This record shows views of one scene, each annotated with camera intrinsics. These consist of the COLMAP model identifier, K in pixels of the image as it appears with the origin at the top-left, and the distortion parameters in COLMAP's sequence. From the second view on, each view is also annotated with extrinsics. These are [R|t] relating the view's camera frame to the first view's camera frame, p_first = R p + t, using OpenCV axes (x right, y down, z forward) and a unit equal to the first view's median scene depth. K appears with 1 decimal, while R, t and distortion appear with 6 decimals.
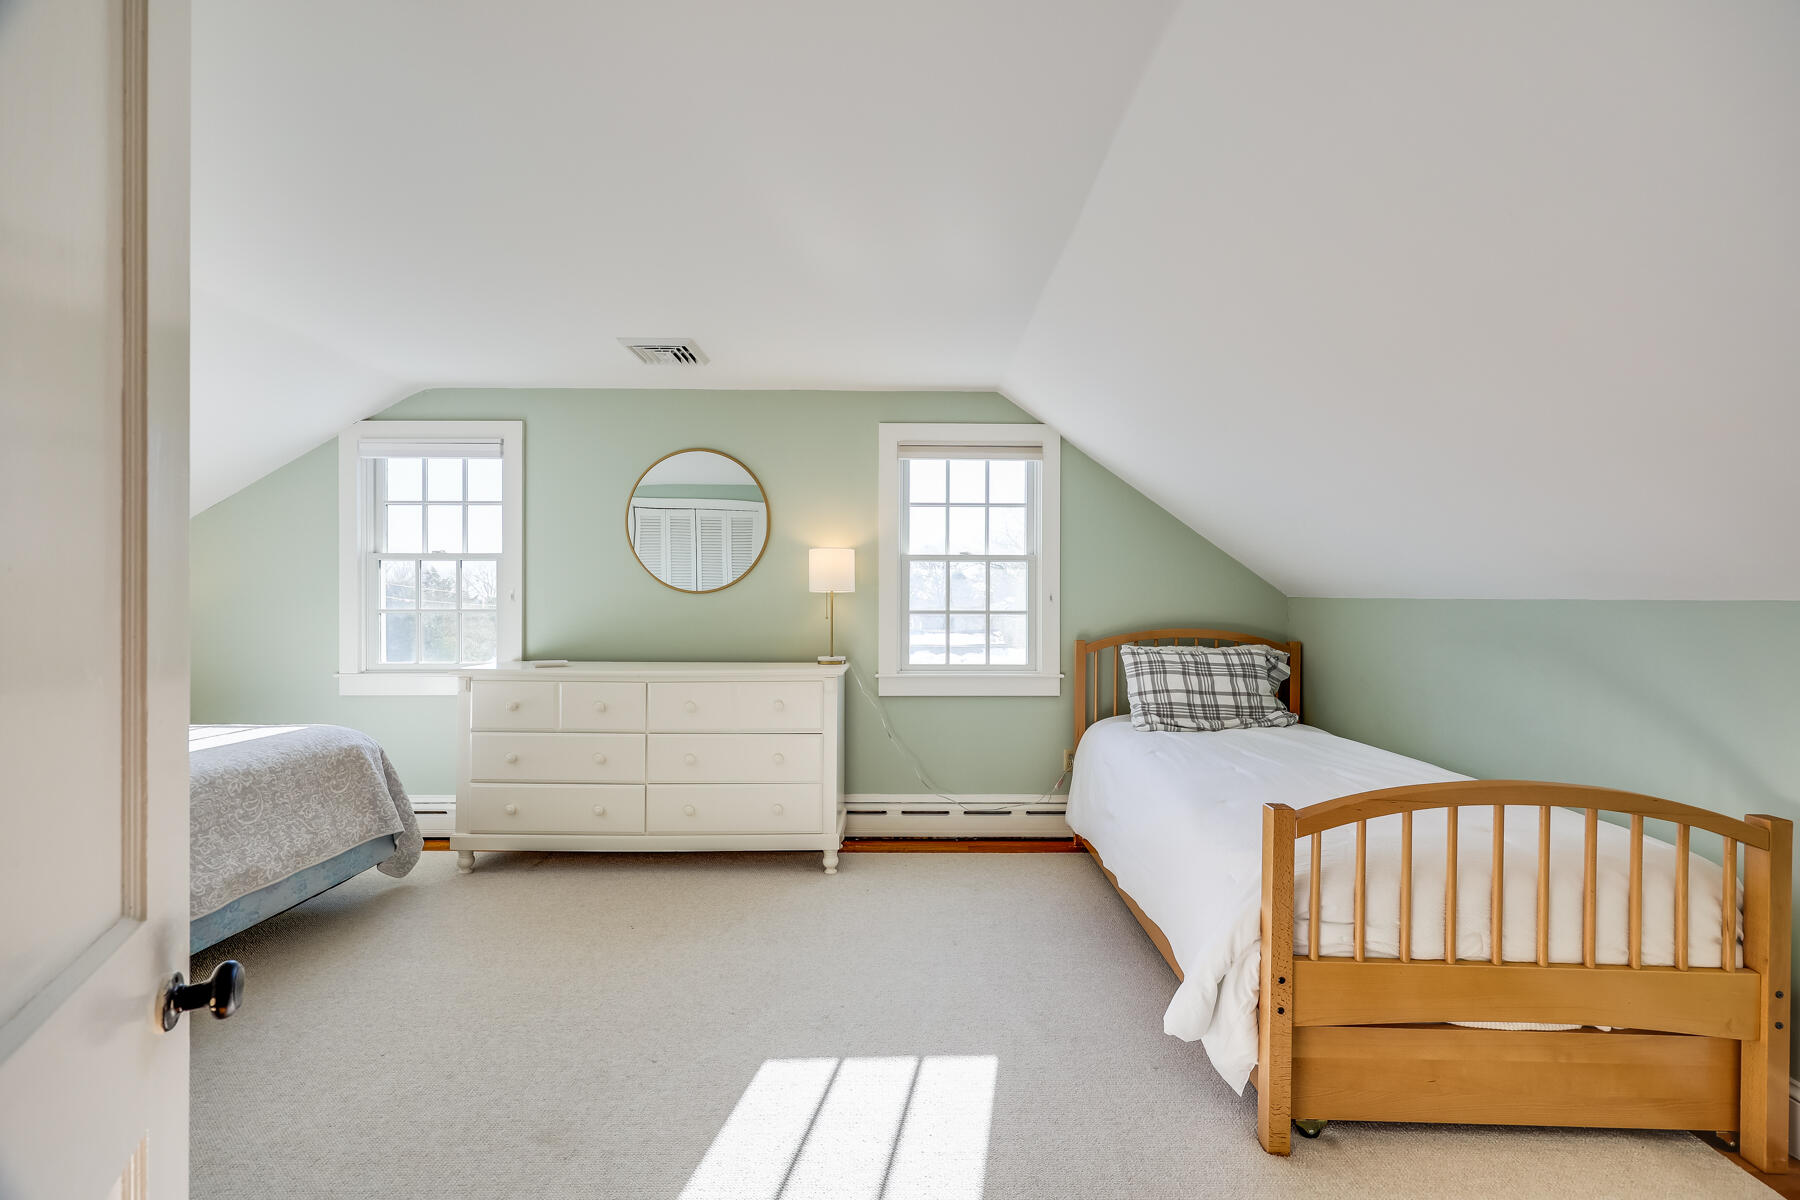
lens RADIAL K [[744.1, 0, 912.8], [0, 744.1, 589.5], [0, 0, 1]] dist [0.001426, 0.000678]
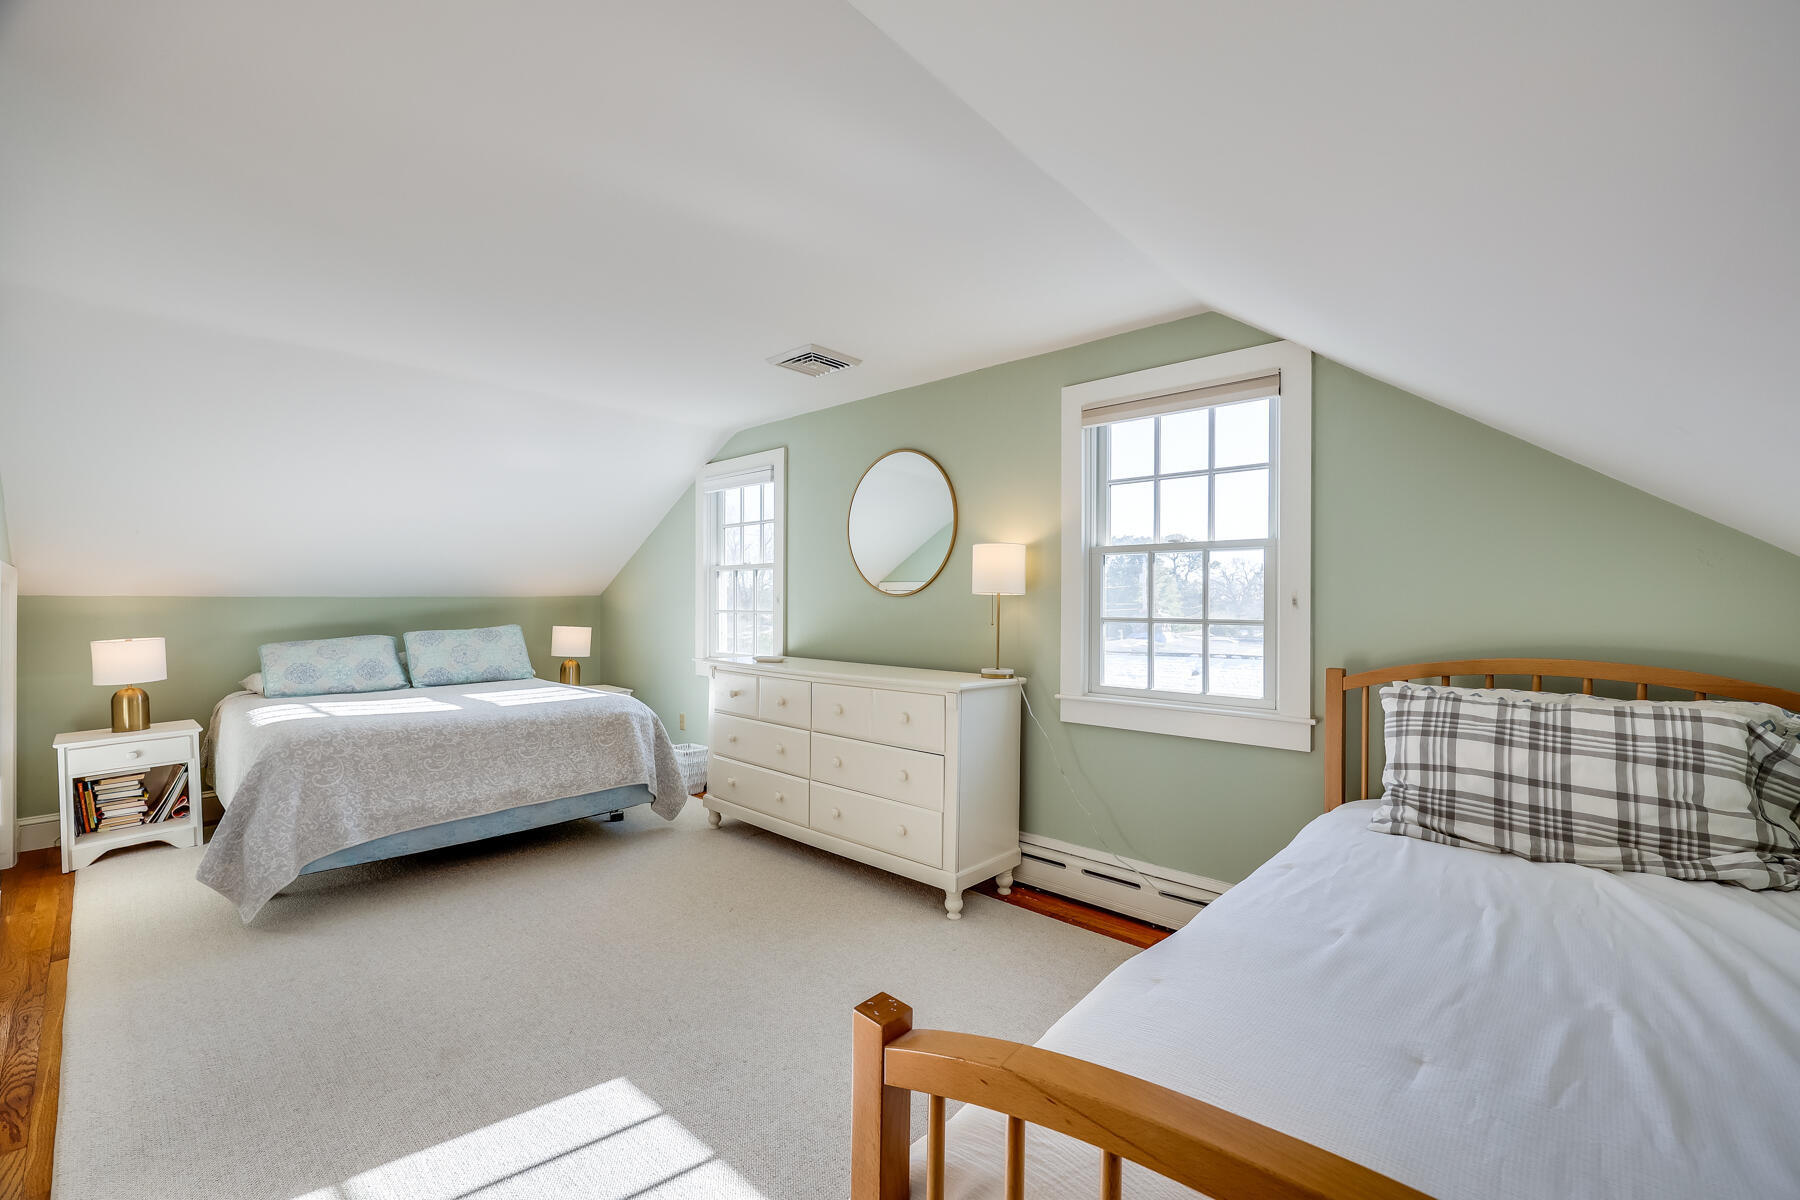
lens RADIAL K [[744.1, 0, 911.1], [0, 744.1, 588.6], [0, 0, 1]] dist [0.001426, 0.000678]
pose [[0.725781, -0.010806, -0.687841, 0.420496], [0.006943, 0.999941, -0.008383, 0.003526], [0.687891, 0.001308, 0.725813, 0.310240]]
